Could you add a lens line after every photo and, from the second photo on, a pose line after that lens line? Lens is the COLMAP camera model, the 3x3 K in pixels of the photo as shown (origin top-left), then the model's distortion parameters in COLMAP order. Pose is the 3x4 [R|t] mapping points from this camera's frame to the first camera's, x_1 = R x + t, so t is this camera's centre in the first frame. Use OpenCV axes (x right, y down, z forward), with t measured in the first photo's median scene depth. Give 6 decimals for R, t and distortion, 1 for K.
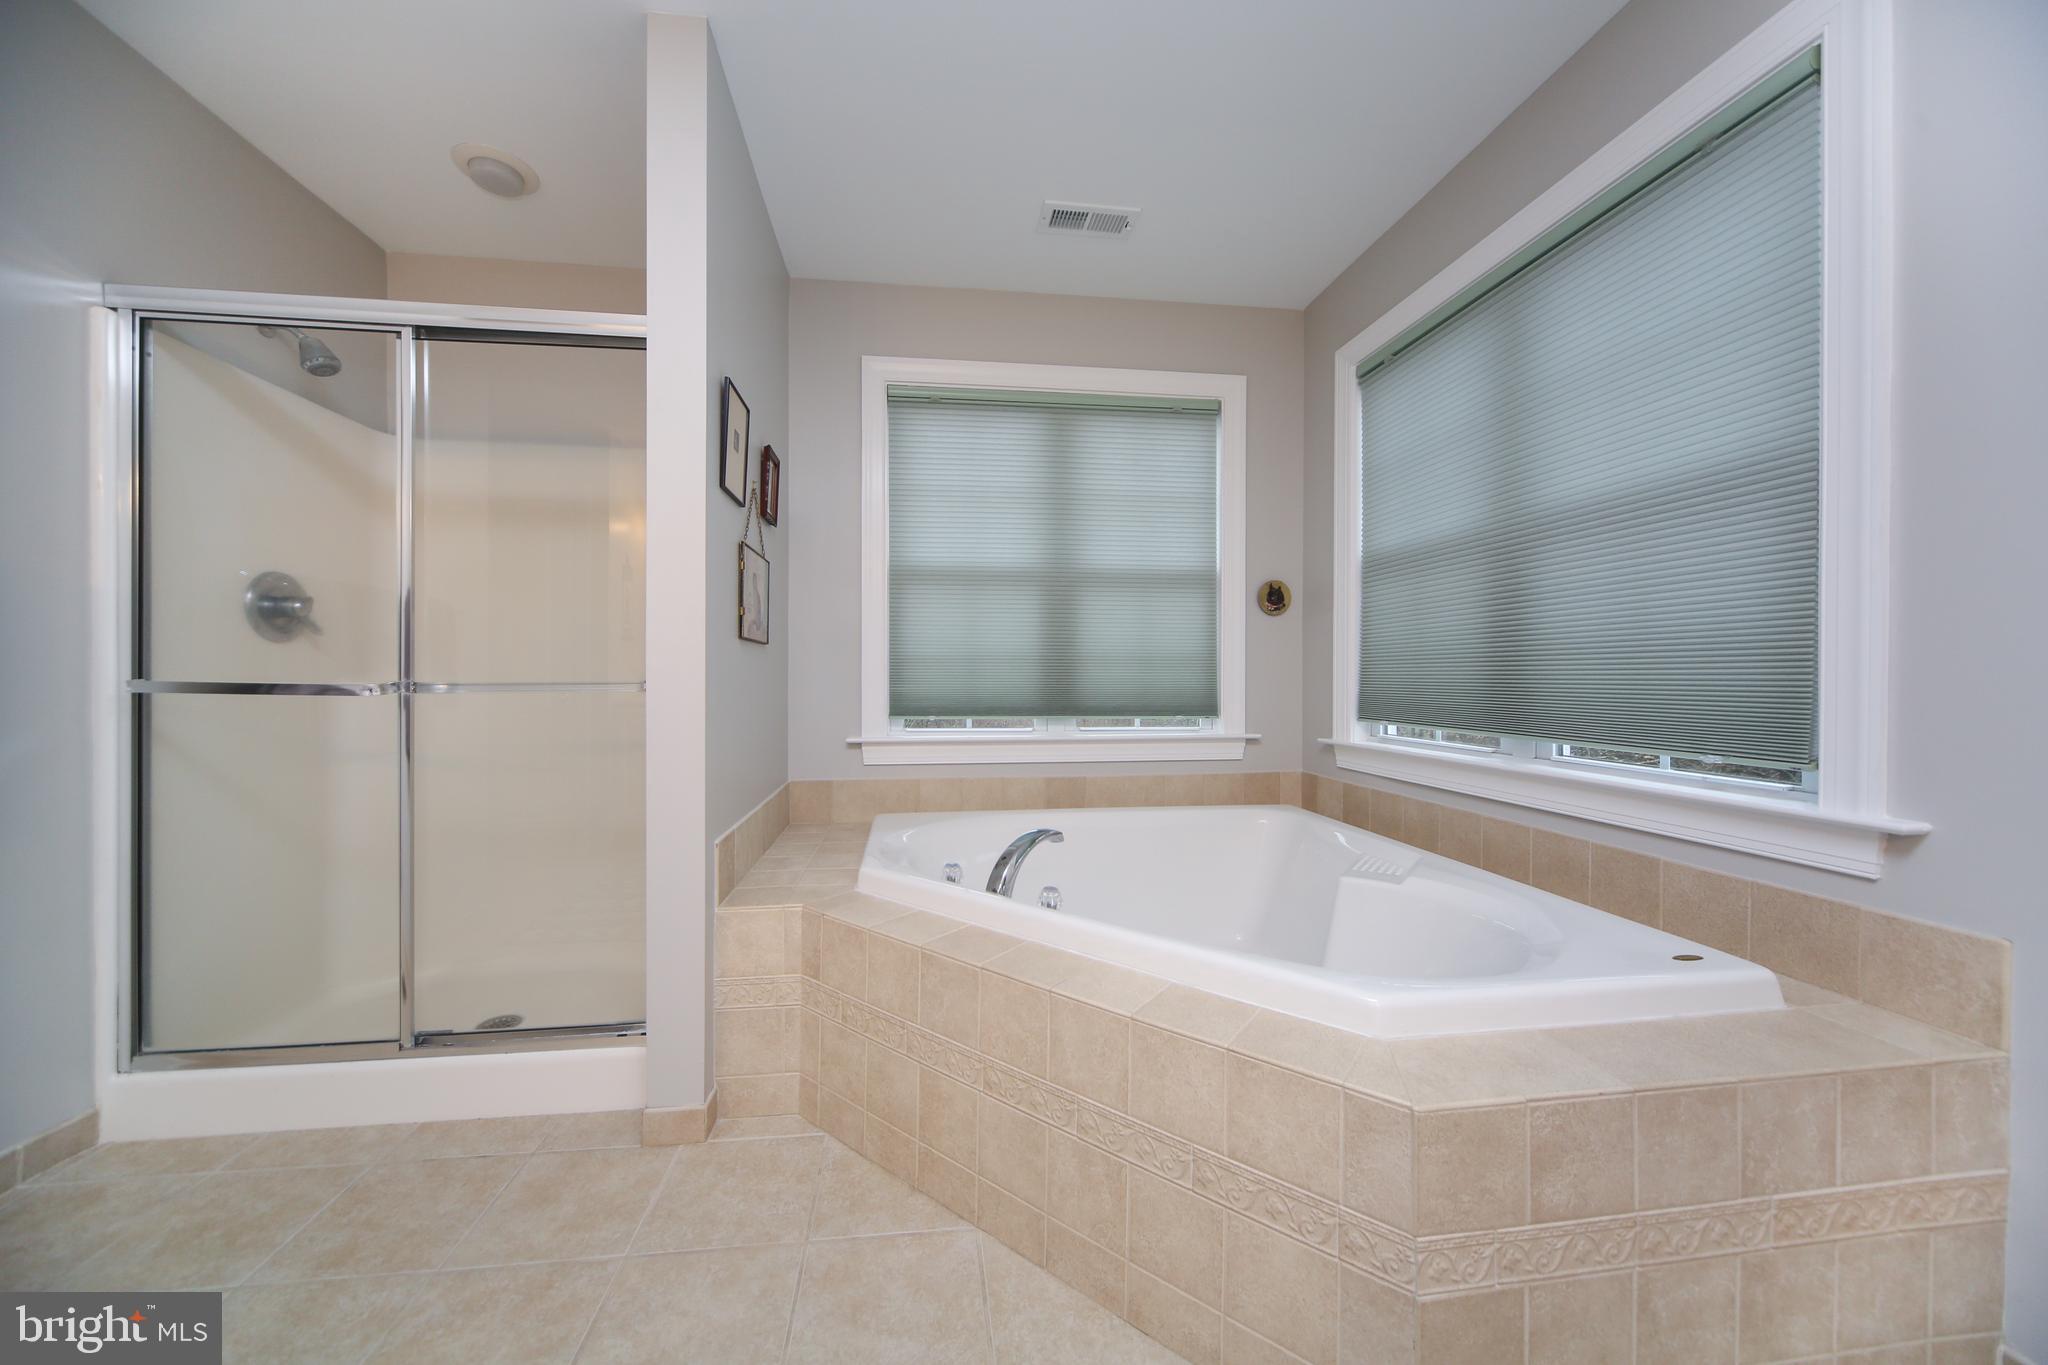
lens RADIAL K [[711.6, 0, 1024.0], [0, 711.6, 682.5], [0, 0, 1]] dist [0.000690, 0.000171]
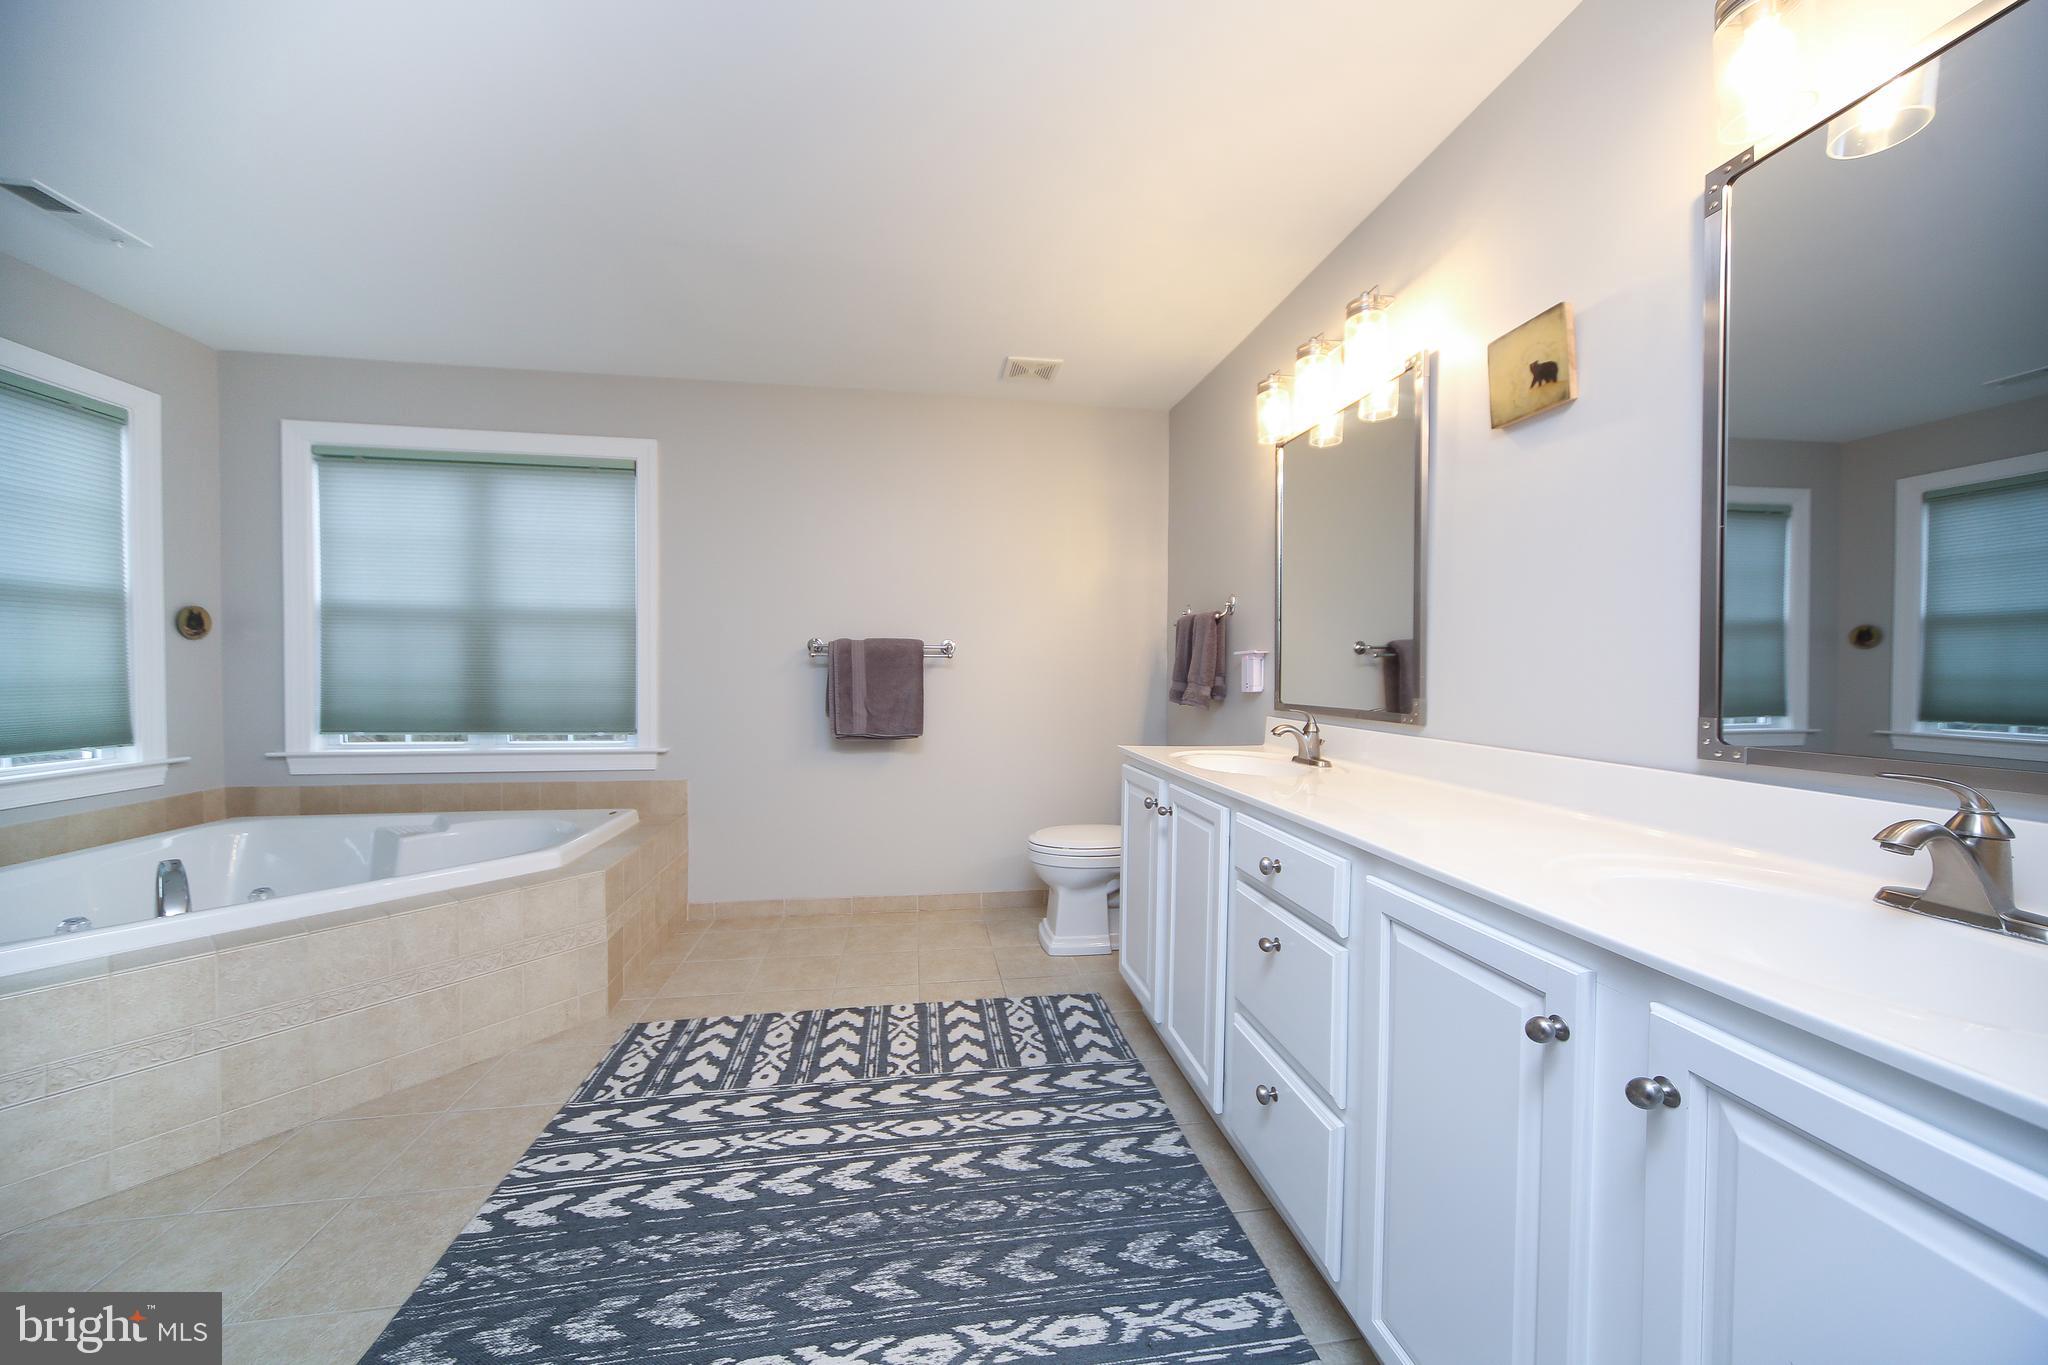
lens RADIAL K [[732.4, 0, 1031.9], [0, 732.4, 678.4], [0, 0, 1]] dist [-0.000159, 0.000217]
pose [[-0.038240, -0.015560, 0.999147, -0.838557], [-0.000396, 0.999879, 0.015556, -0.062211], [-0.999269, 0.000199, -0.038241, -0.185205]]
